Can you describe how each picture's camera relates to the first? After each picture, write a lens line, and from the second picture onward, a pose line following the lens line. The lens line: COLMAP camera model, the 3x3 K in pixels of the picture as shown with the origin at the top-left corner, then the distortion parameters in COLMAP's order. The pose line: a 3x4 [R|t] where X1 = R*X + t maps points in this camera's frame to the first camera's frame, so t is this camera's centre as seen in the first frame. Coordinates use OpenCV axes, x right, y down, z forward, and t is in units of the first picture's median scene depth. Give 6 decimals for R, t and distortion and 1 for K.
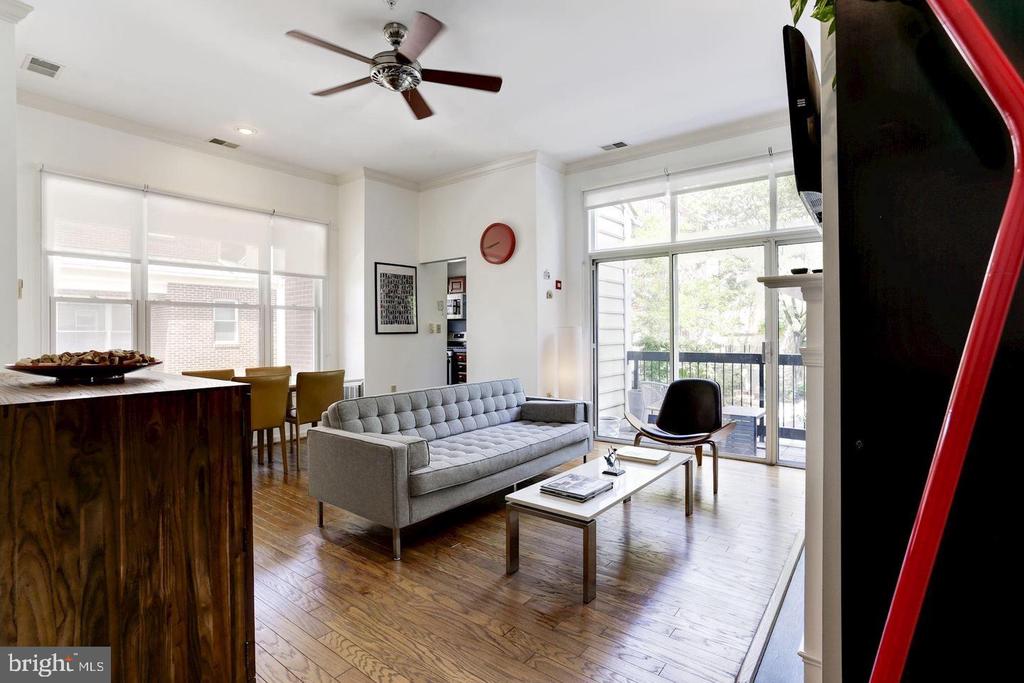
lens RADIAL K [[494.2, 0, 510.2], [0, 494.2, 330.9], [0, 0, 1]] dist [-0.038280, 0.016250]
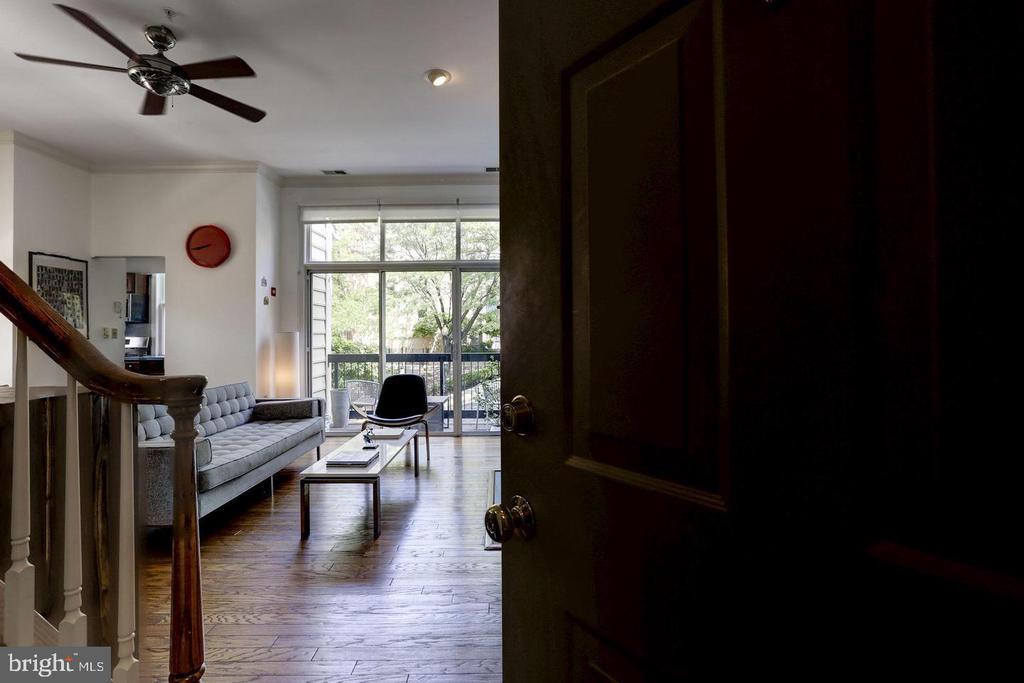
lens RADIAL K [[494.2, 0, 500.3], [0, 494.2, 328.0], [0, 0, 1]] dist [-0.038280, 0.016250]
pose [[0.790332, 0.008192, 0.612623, -0.177016], [0.001101, 0.999890, -0.014791, -0.001116], [-0.612677, 0.012364, 0.790236, -0.122953]]
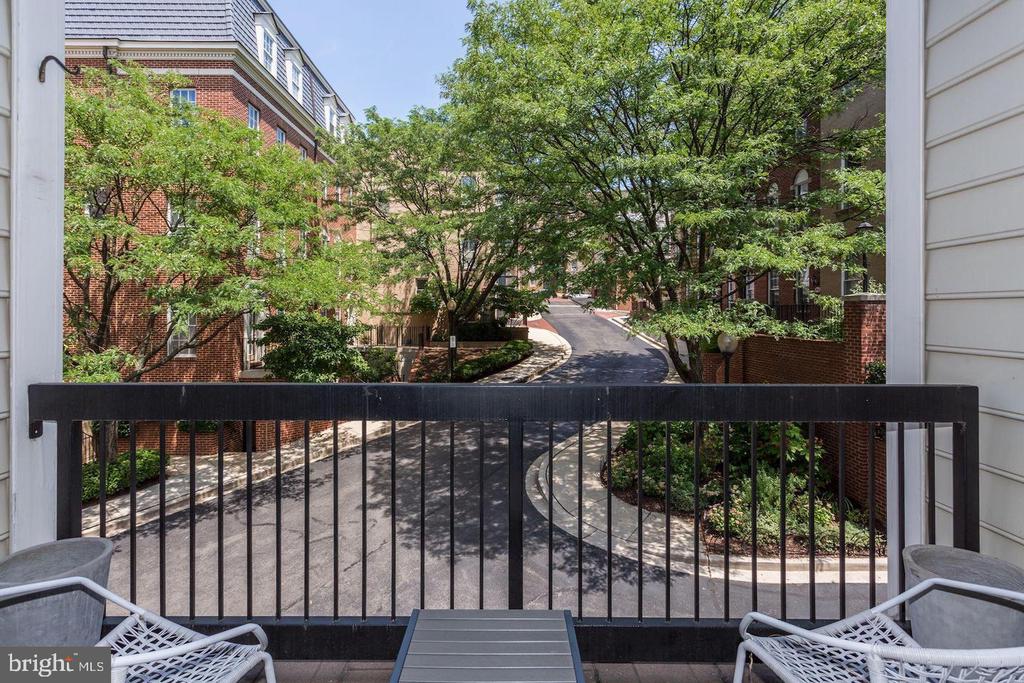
lens RADIAL K [[494.2, 0, 509.7], [0, 494.2, 315.0], [0, 0, 1]] dist [-0.038280, 0.016250]
pose [[0.778700, 0.003145, 0.627389, 0.410769], [-0.010334, 0.999916, 0.007815, -0.001225], [-0.627312, -0.012569, 0.778667, 0.938990]]
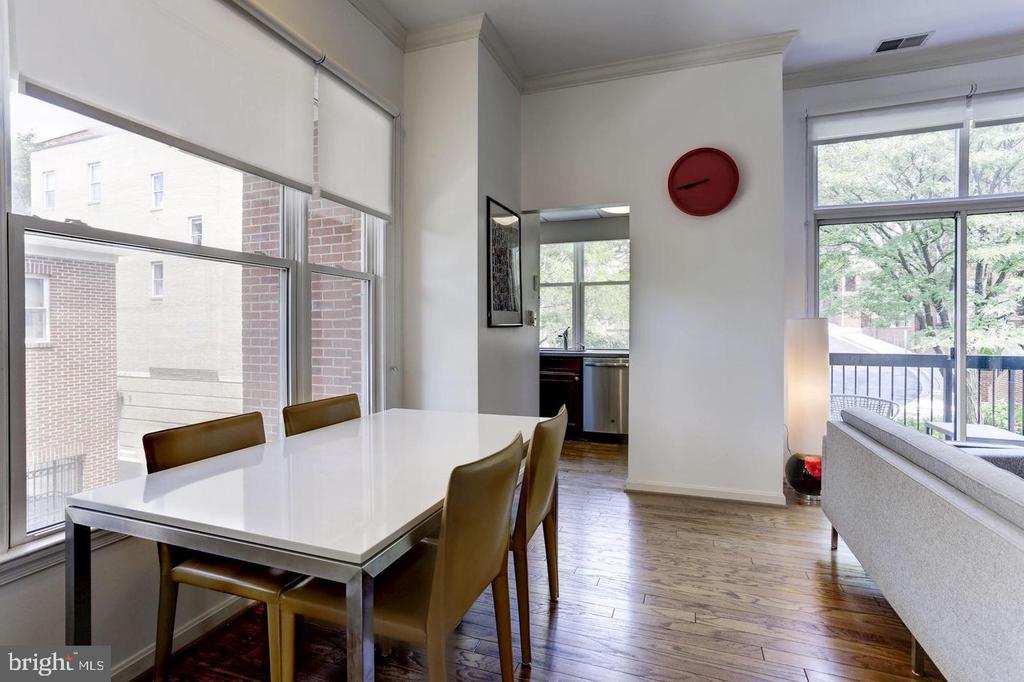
lens RADIAL K [[494.2, 0, 511.0], [0, 494.2, 335.0], [0, 0, 1]] dist [-0.038280, 0.016250]
pose [[0.950724, 0.000154, 0.310039, -0.491668], [-0.004870, 0.999884, 0.014437, 0.007118], [-0.310001, -0.015235, 0.950614, 0.547845]]
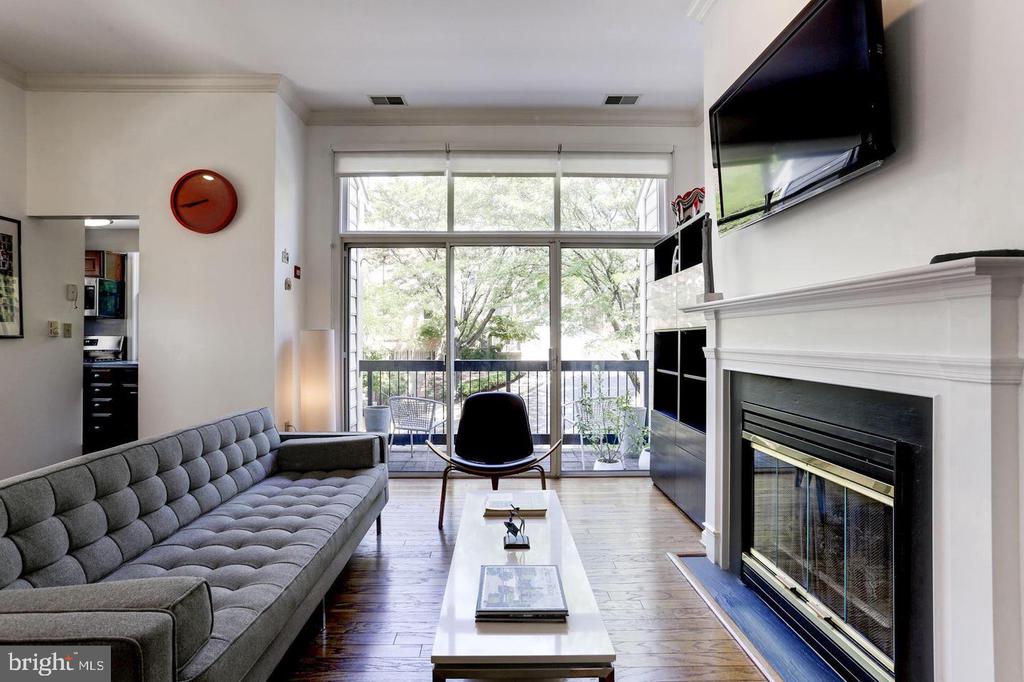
lens RADIAL K [[494.2, 0, 503.0], [0, 494.2, 338.6], [0, 0, 1]] dist [-0.038280, 0.016250]
pose [[0.780613, 0.004613, 0.624997, -0.131767], [-0.006127, 0.999981, 0.000272, 0.003018], [-0.624984, -0.004041, 0.780627, 0.276706]]
